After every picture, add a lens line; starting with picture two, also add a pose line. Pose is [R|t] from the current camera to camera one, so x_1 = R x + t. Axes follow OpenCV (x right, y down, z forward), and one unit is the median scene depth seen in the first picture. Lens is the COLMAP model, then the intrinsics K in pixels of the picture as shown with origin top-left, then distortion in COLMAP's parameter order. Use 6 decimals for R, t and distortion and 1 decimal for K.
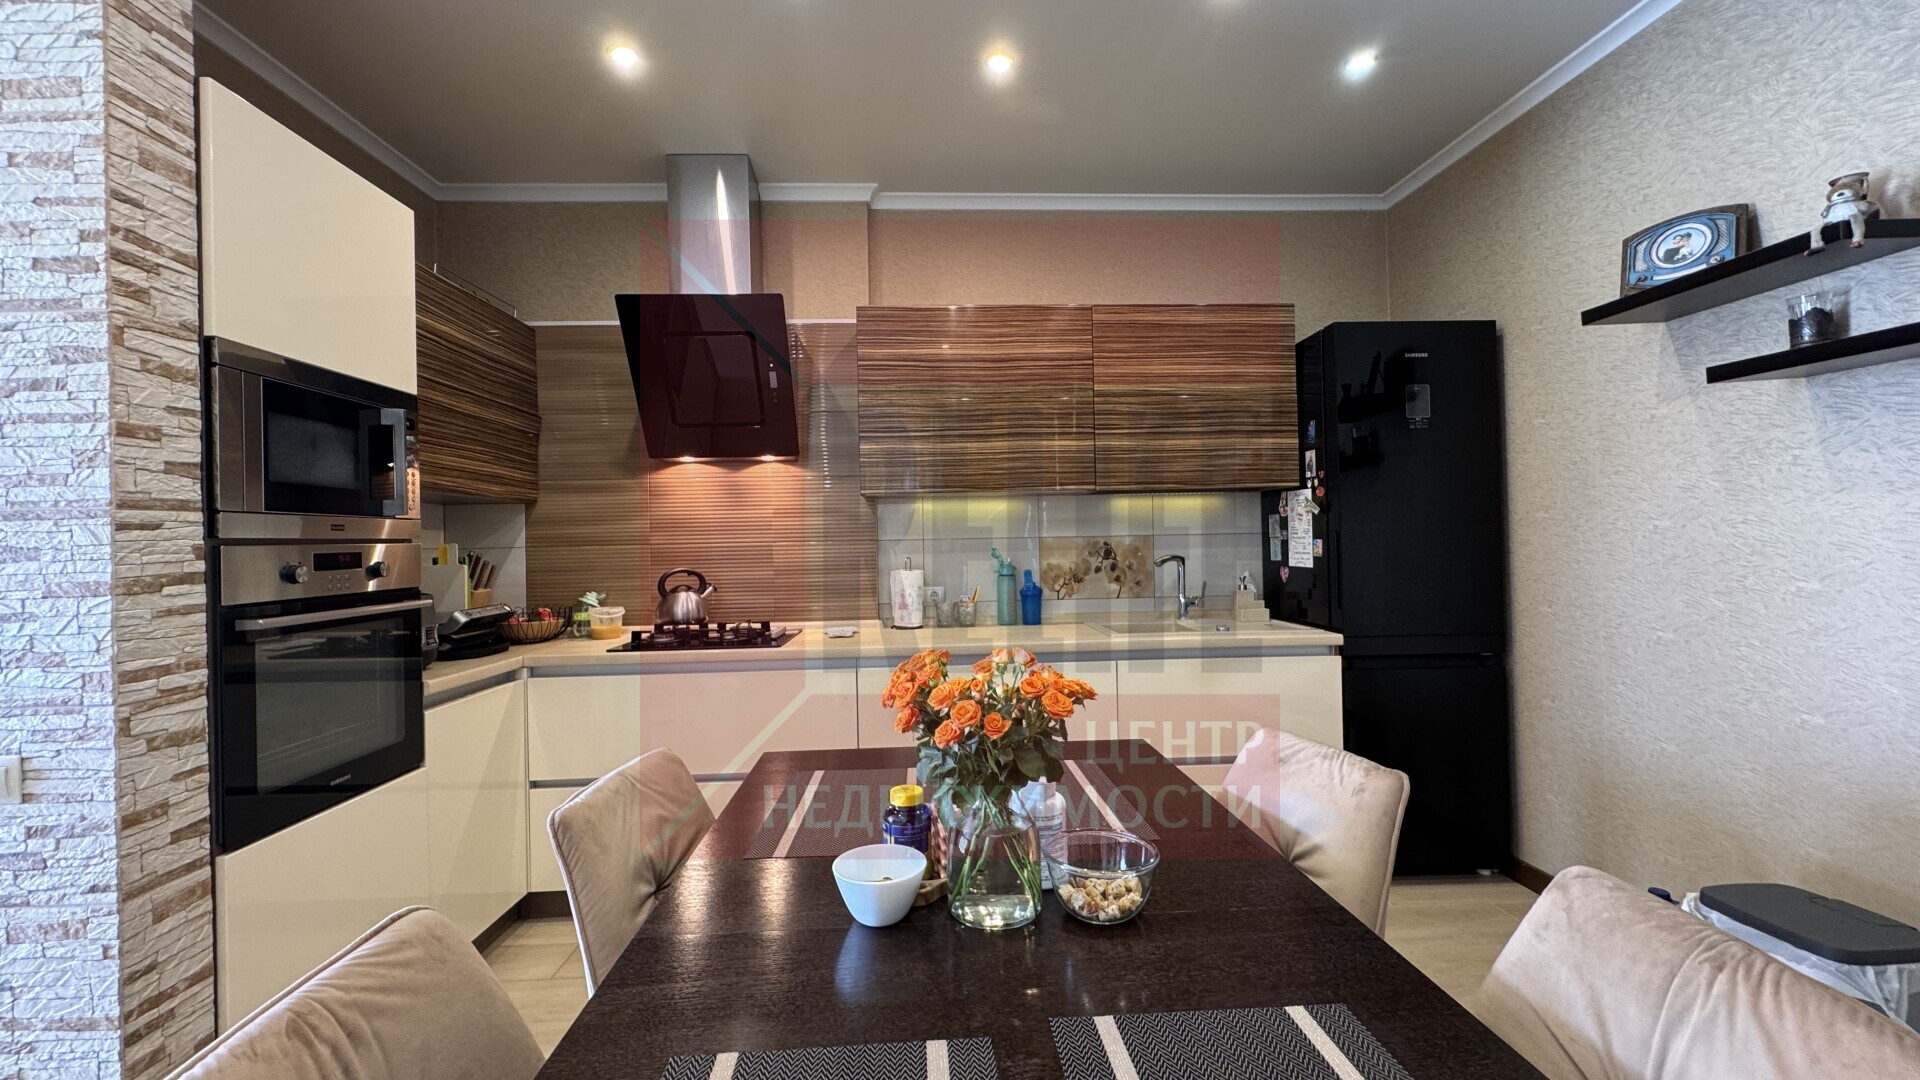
lens RADIAL K [[770.0, 0, 955.1], [0, 770.0, 536.7], [0, 0, 1]] dist [-0.002015, 0.000939]
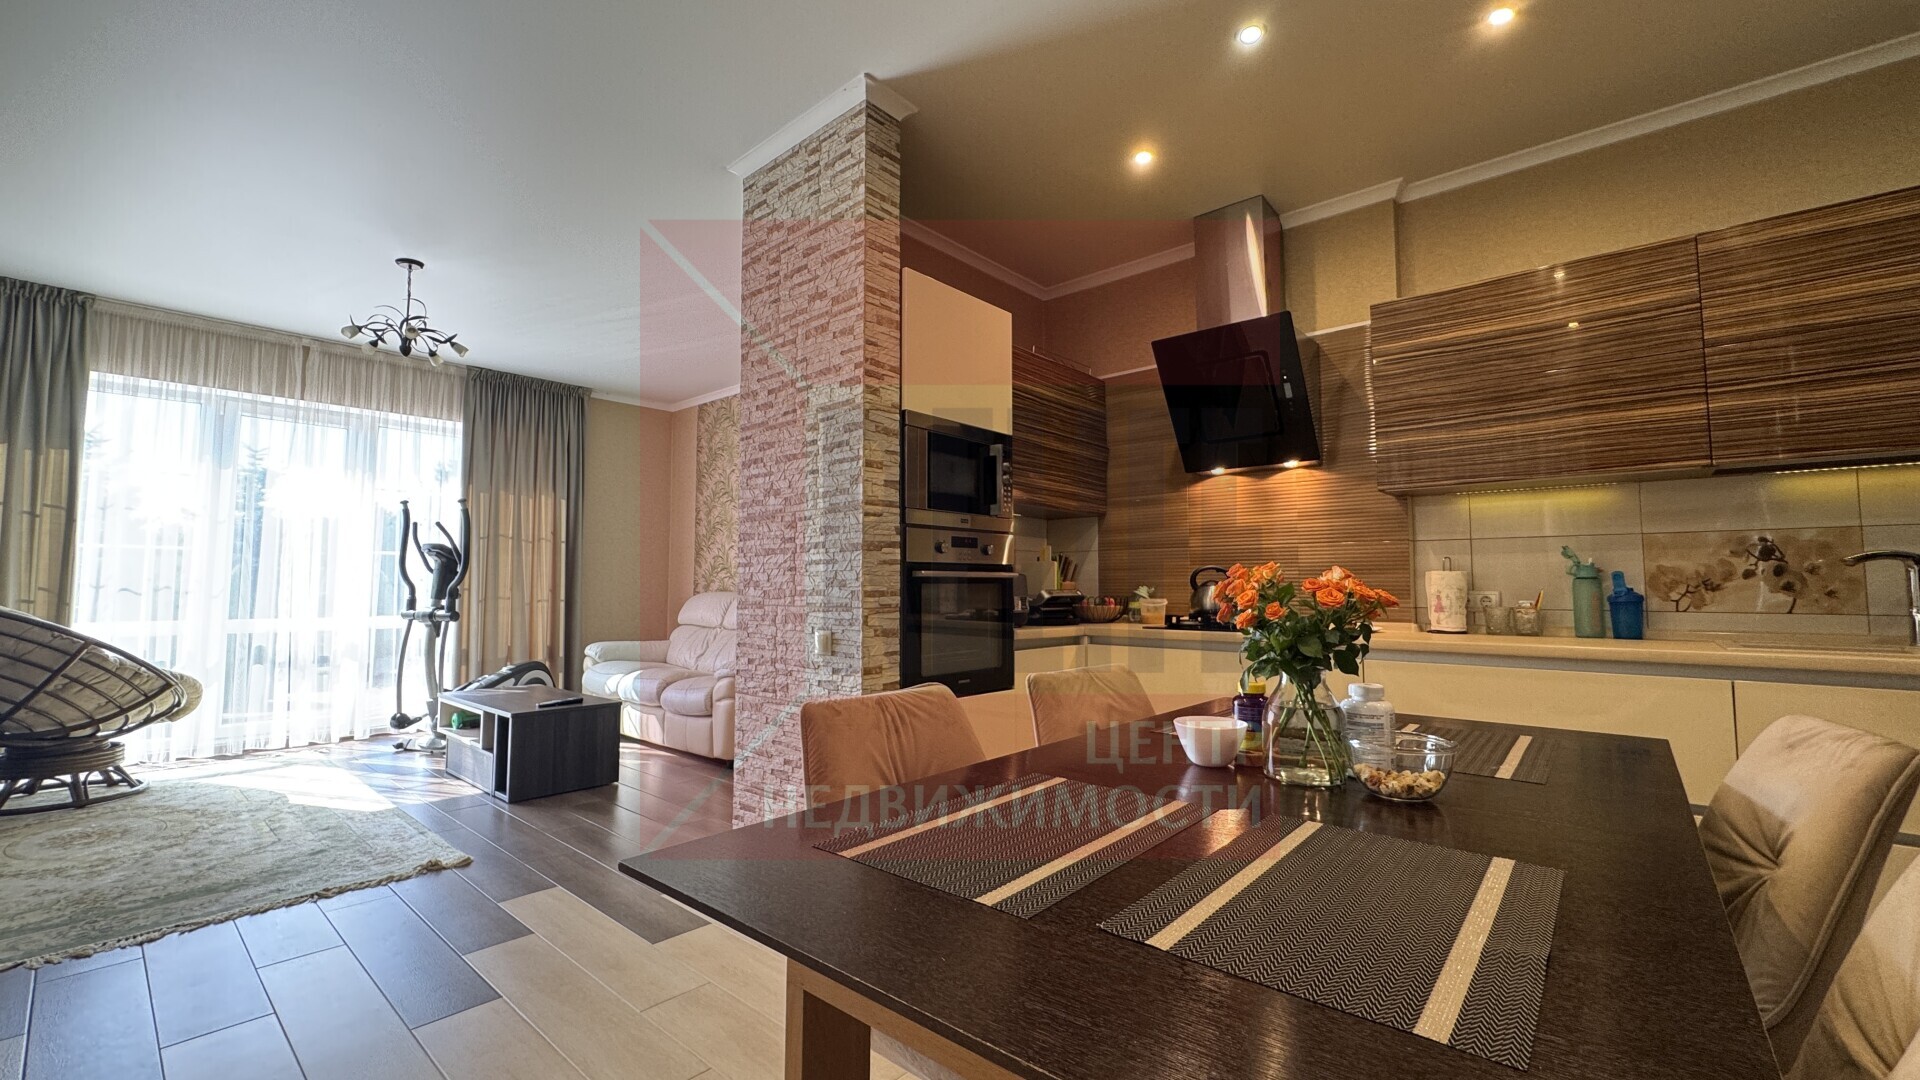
lens RADIAL K [[770.0, 0, 955.1], [0, 770.0, 536.7], [0, 0, 1]] dist [-0.002015, 0.000939]
pose [[0.717558, -0.025137, -0.696045, 0.241178], [-0.011490, 0.998785, -0.047916, 0.080659], [0.696404, 0.042380, 0.716398, -0.125681]]
